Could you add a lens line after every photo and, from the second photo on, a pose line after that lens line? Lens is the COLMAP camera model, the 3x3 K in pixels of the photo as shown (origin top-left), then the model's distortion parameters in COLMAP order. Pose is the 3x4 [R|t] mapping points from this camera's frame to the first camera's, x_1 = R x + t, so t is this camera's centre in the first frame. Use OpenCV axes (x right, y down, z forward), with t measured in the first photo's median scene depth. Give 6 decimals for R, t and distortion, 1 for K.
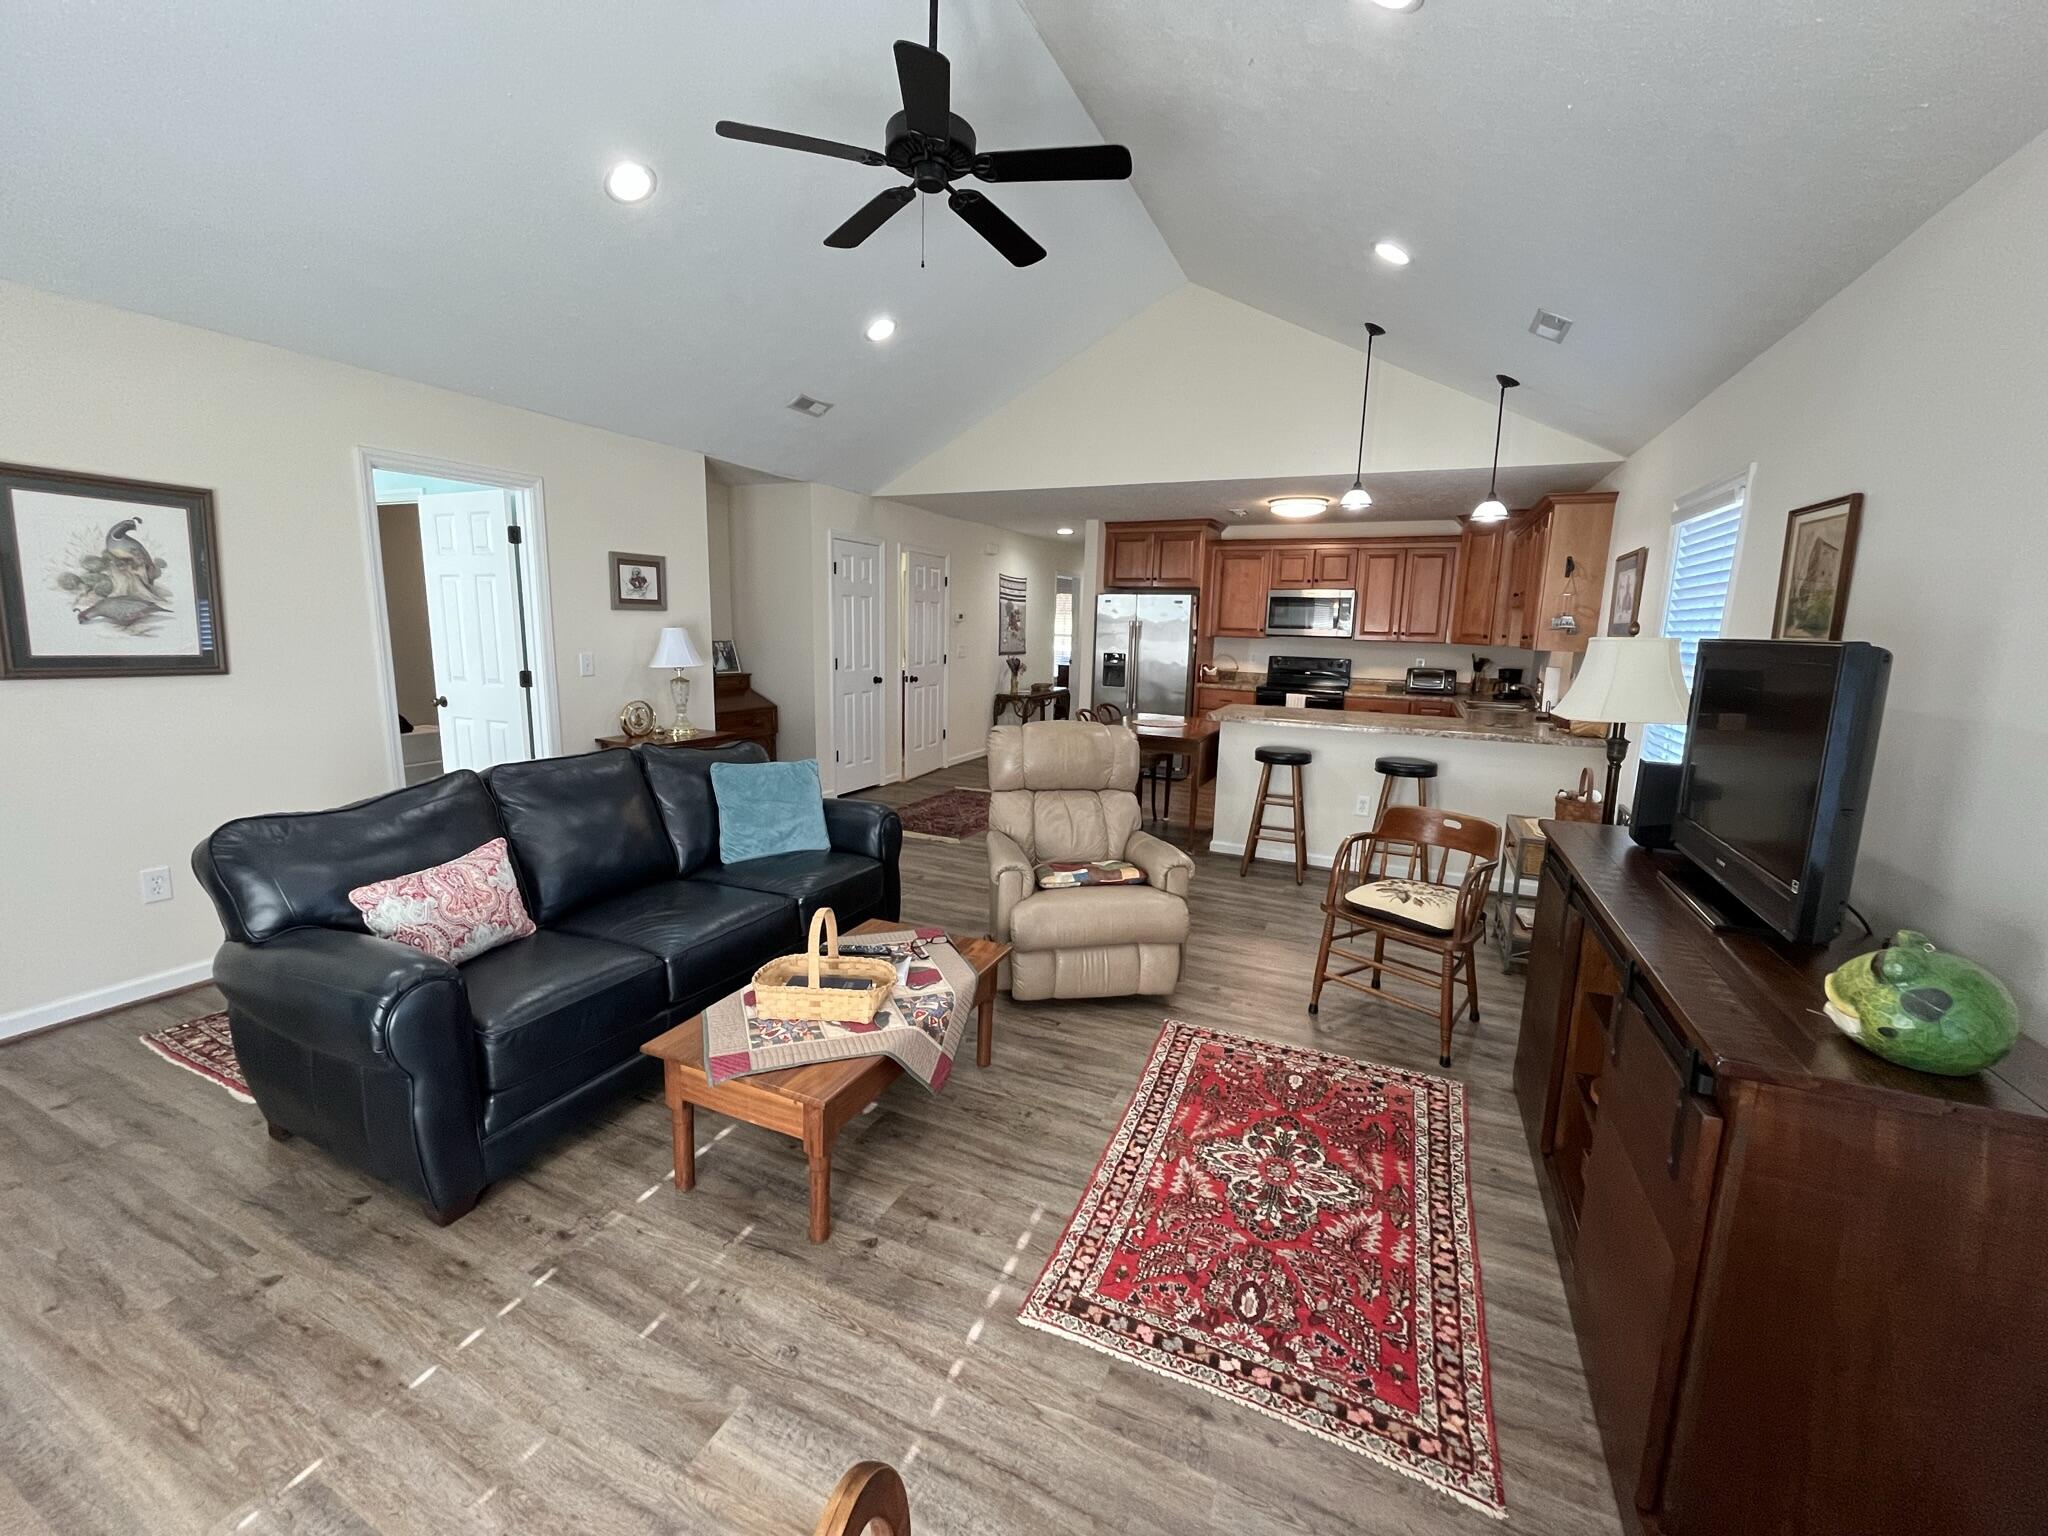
lens RADIAL K [[826.1, 0, 1024.0], [0, 826.1, 768.0], [0, 0, 1]] dist [-0.002133, -0.000398]
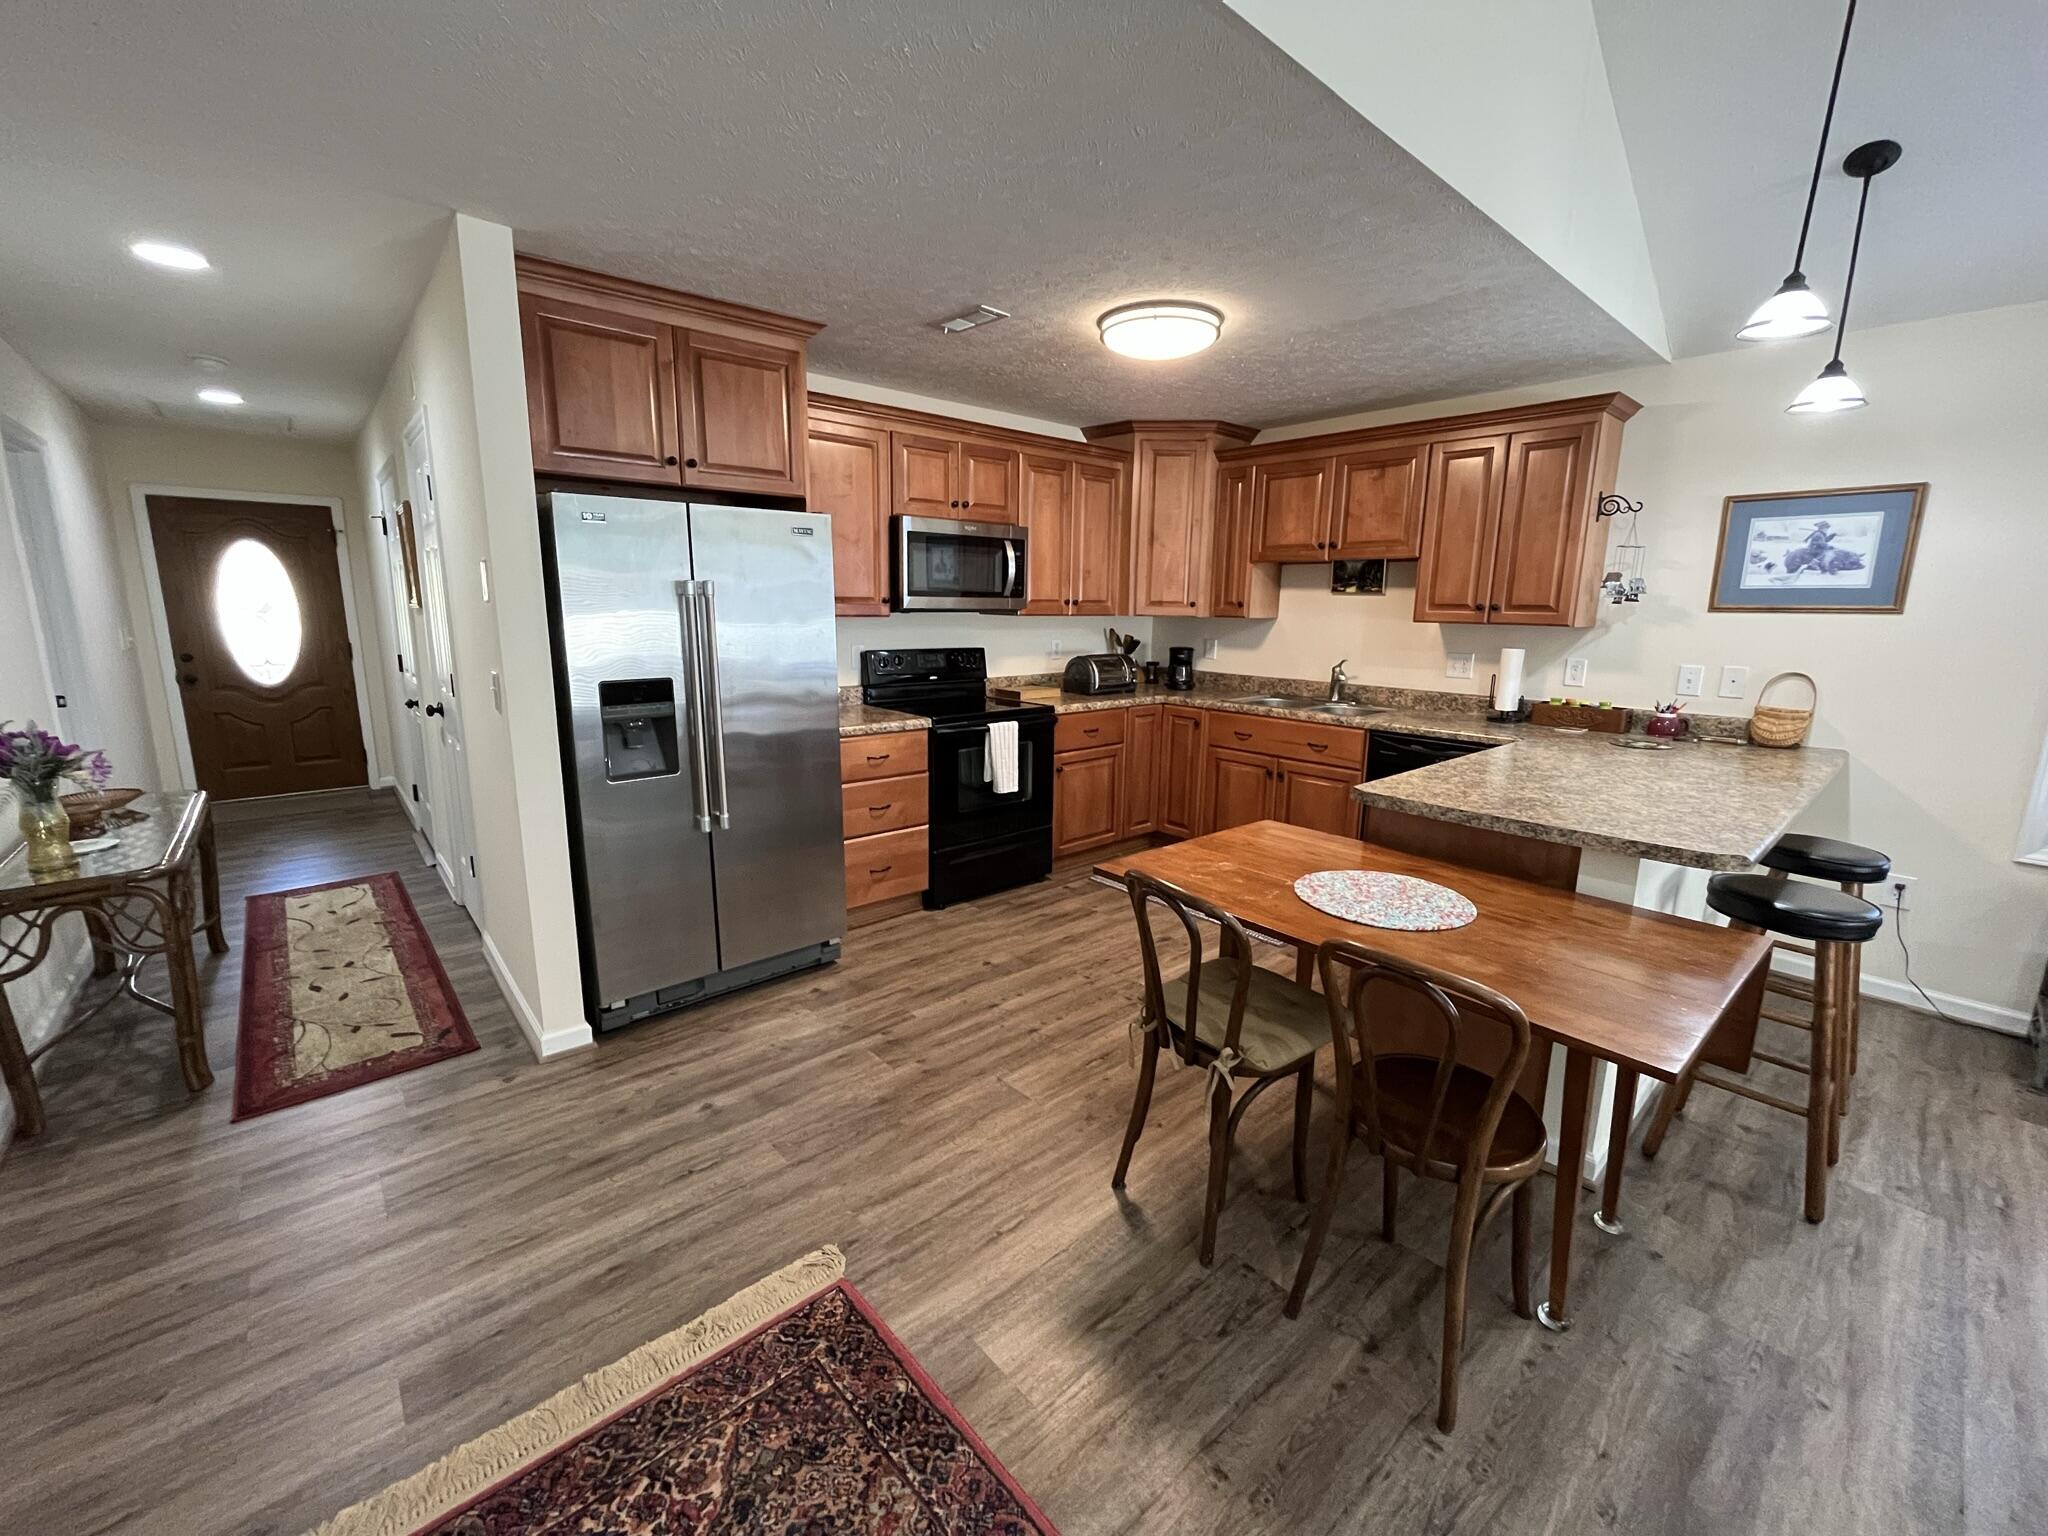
lens RADIAL K [[826.1, 0, 1024.0], [0, 826.1, 768.0], [0, 0, 1]] dist [-0.002133, -0.000398]
pose [[0.404435, -0.199117, 0.892628, -0.467283], [0.155727, 0.976752, 0.147325, -0.457187], [-0.901211, 0.079423, 0.426040, 2.576889]]
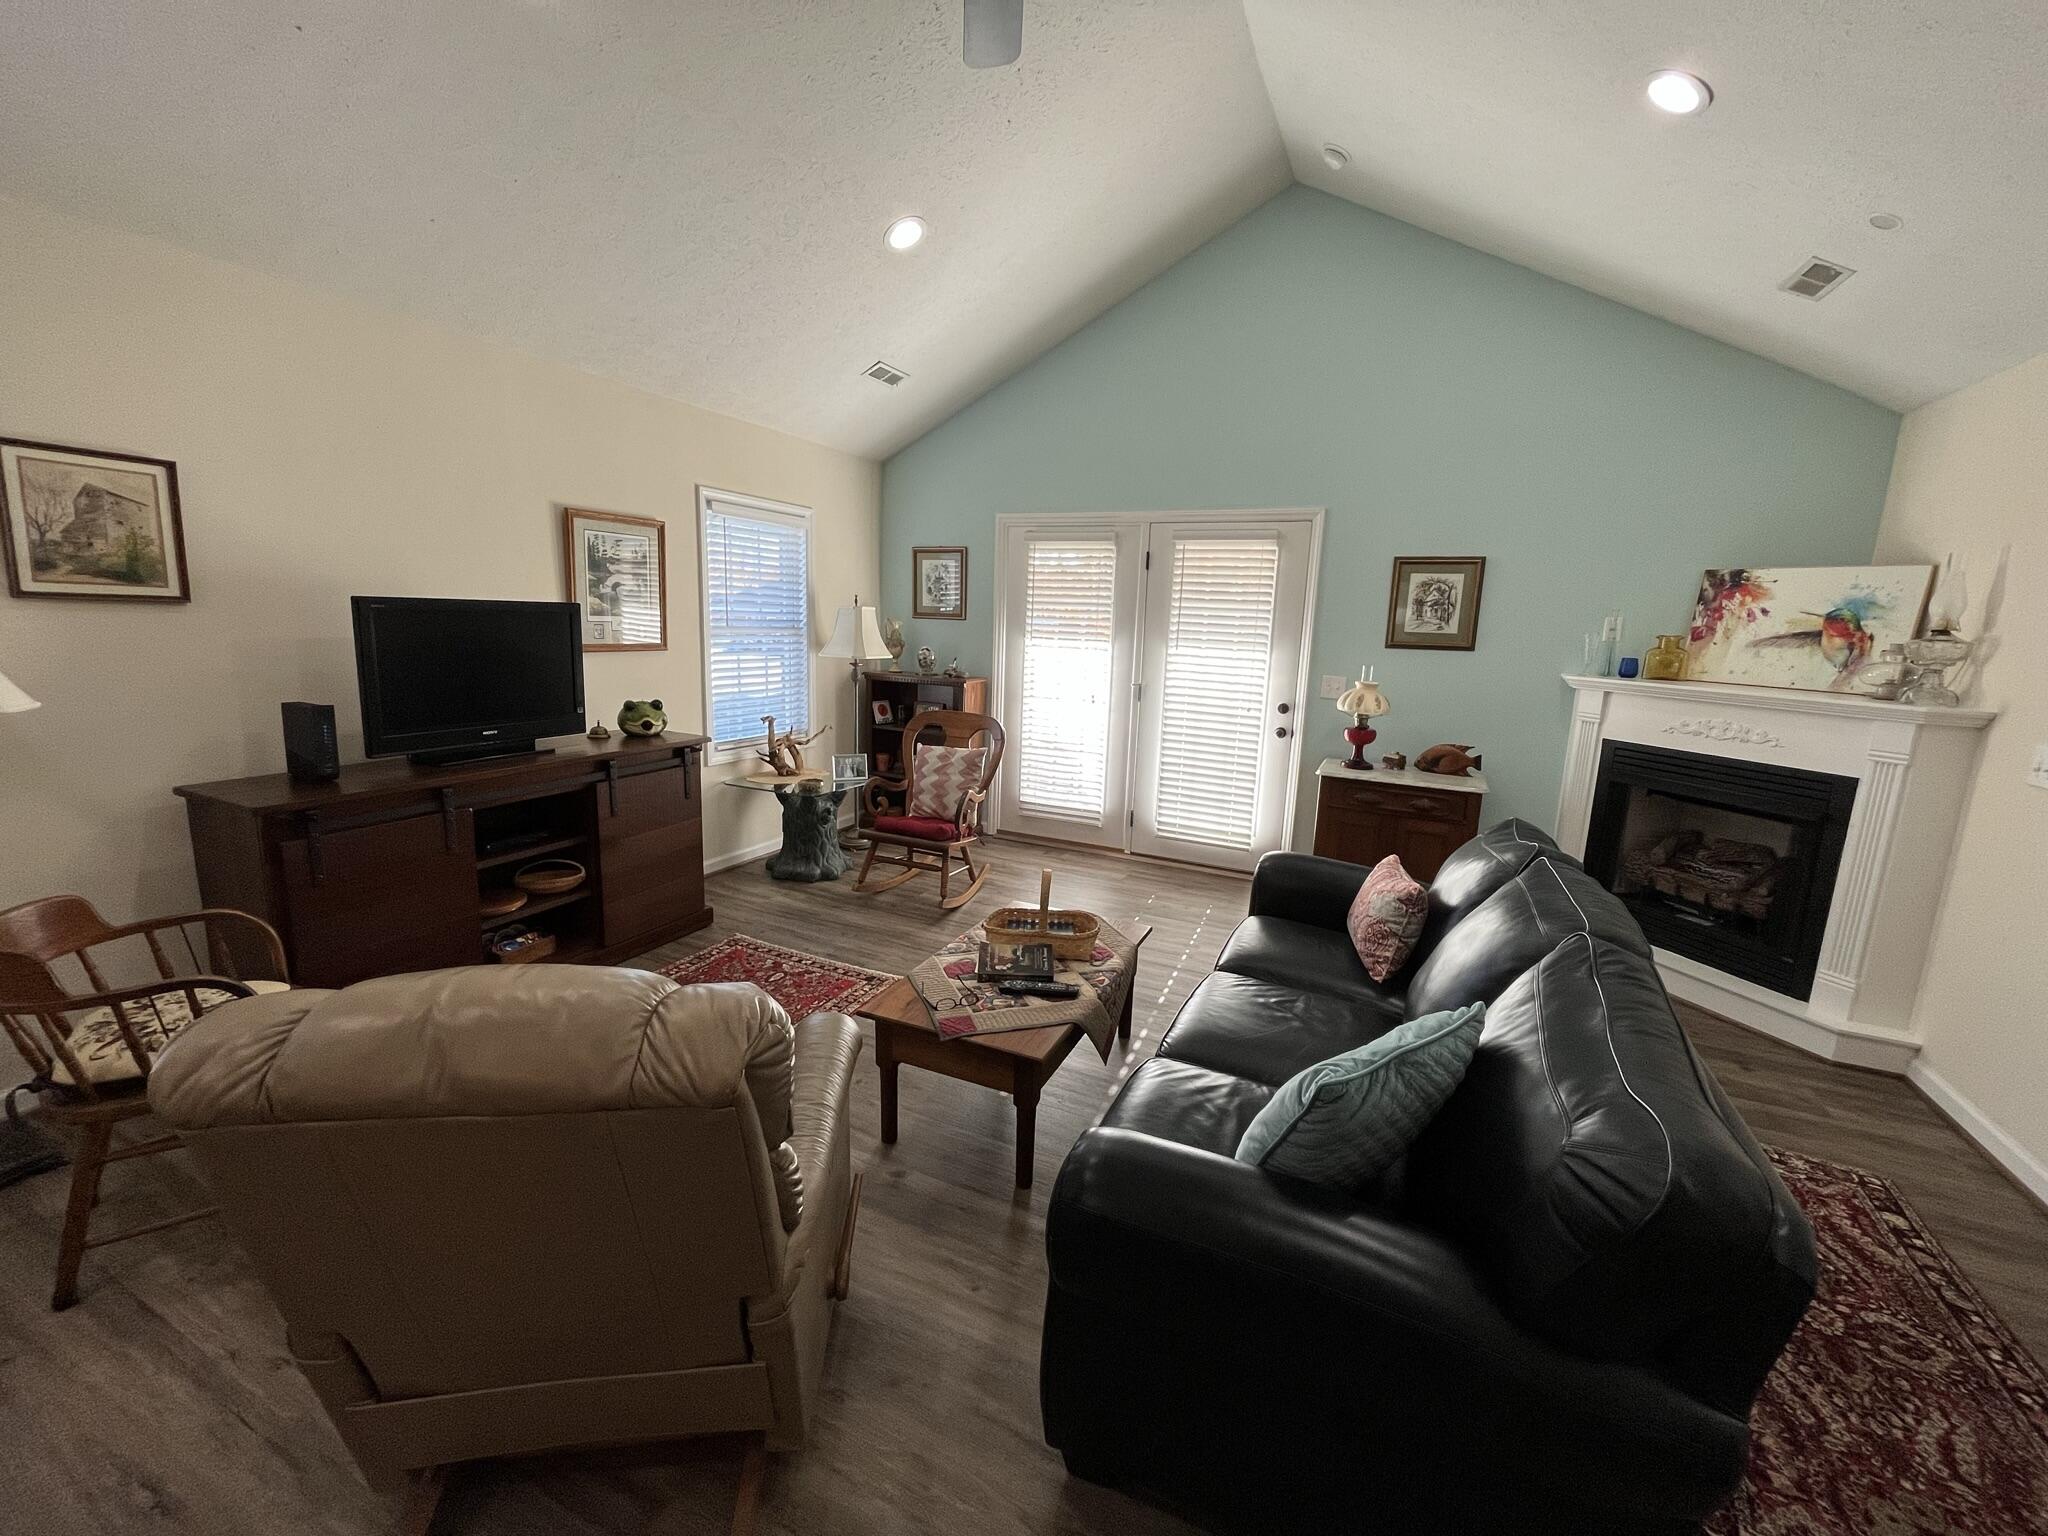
lens RADIAL K [[826.1, 0, 1024.0], [0, 826.1, 768.0], [0, 0, 1]] dist [-0.002133, -0.000398]
pose [[-0.997869, -0.065166, 0.003352, -0.209834], [-0.059801, 0.933854, 0.352619, -0.389093], [-0.026109, 0.351667, -0.935761, 2.092305]]
